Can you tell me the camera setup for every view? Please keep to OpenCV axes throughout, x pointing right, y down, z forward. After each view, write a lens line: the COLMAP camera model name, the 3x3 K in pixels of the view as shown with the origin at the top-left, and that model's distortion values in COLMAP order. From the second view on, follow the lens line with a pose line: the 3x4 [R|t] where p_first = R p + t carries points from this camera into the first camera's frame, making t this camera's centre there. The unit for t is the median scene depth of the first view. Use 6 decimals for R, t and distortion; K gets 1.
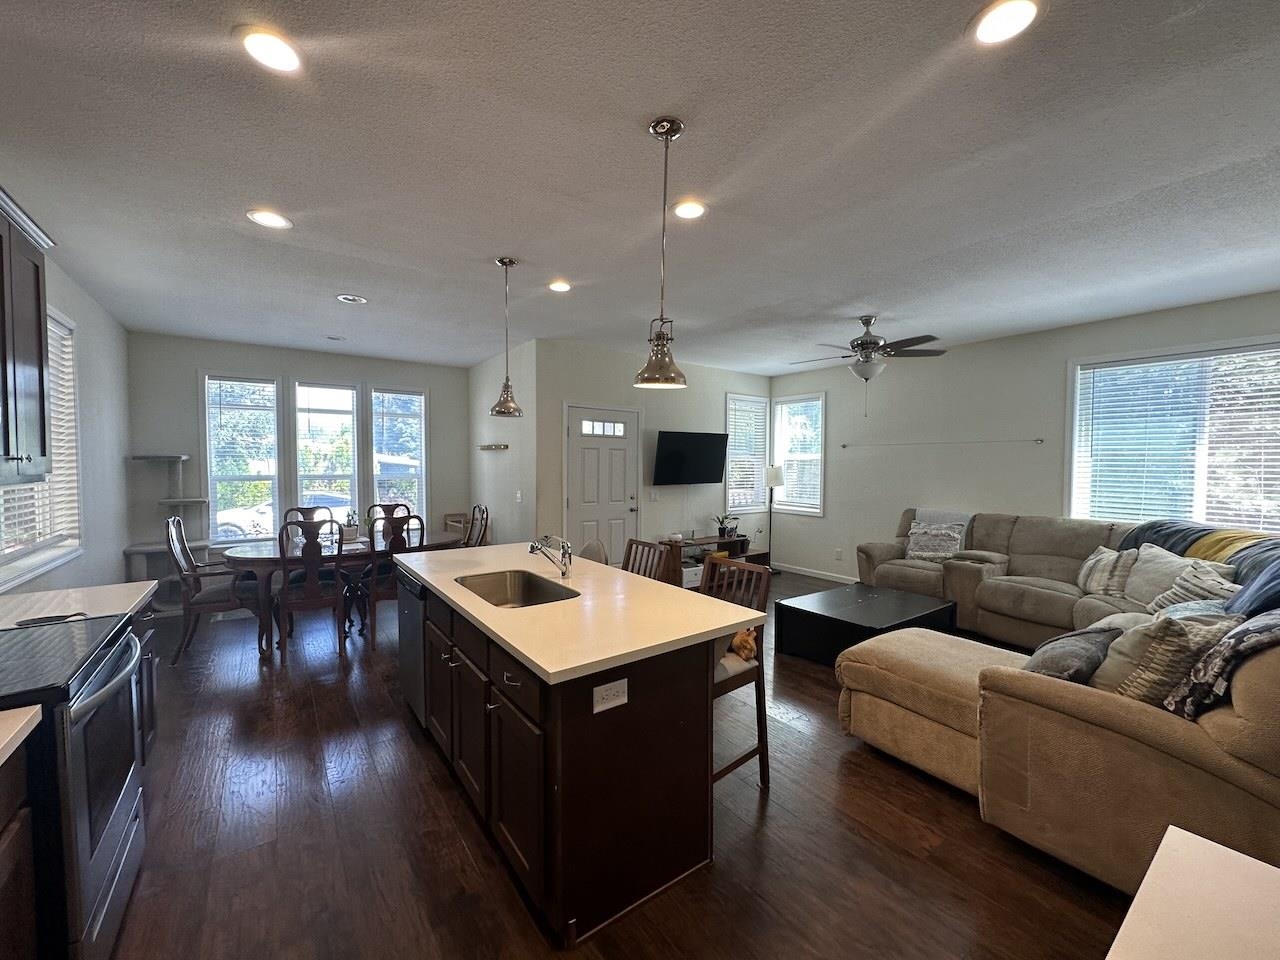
lens RADIAL K [[515.5, 0, 640.0], [0, 515.5, 480.0], [0, 0, 1]] dist [0.000315, 0.000723]
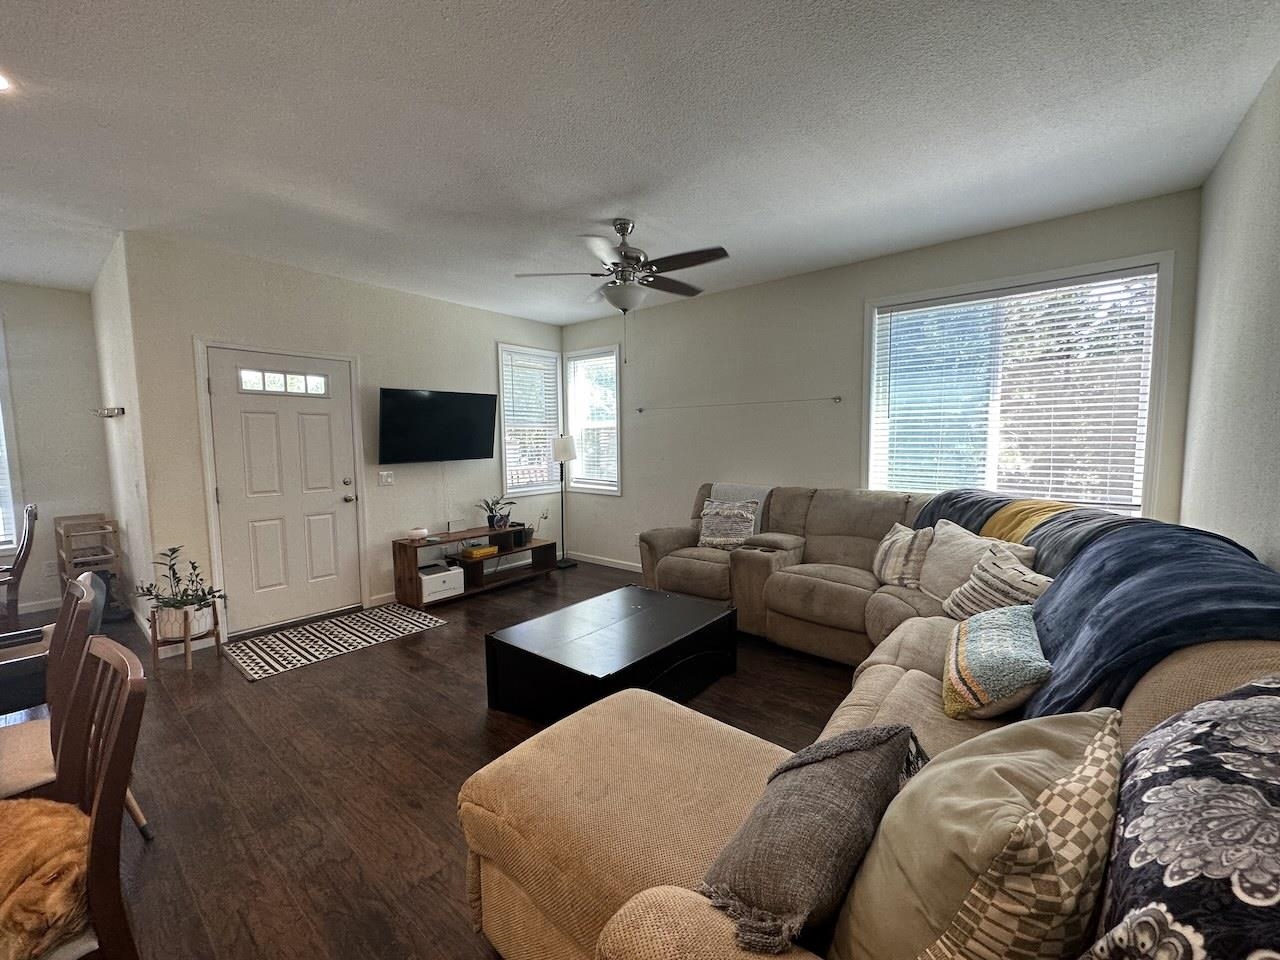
lens RADIAL K [[515.5, 0, 640.0], [0, 515.5, 480.0], [0, 0, 1]] dist [0.000315, 0.000723]
pose [[0.967971, -0.035407, 0.248552, 0.246189], [0.023345, 0.998410, 0.051311, 0.005030], [-0.249974, -0.043865, 0.967259, 0.257945]]
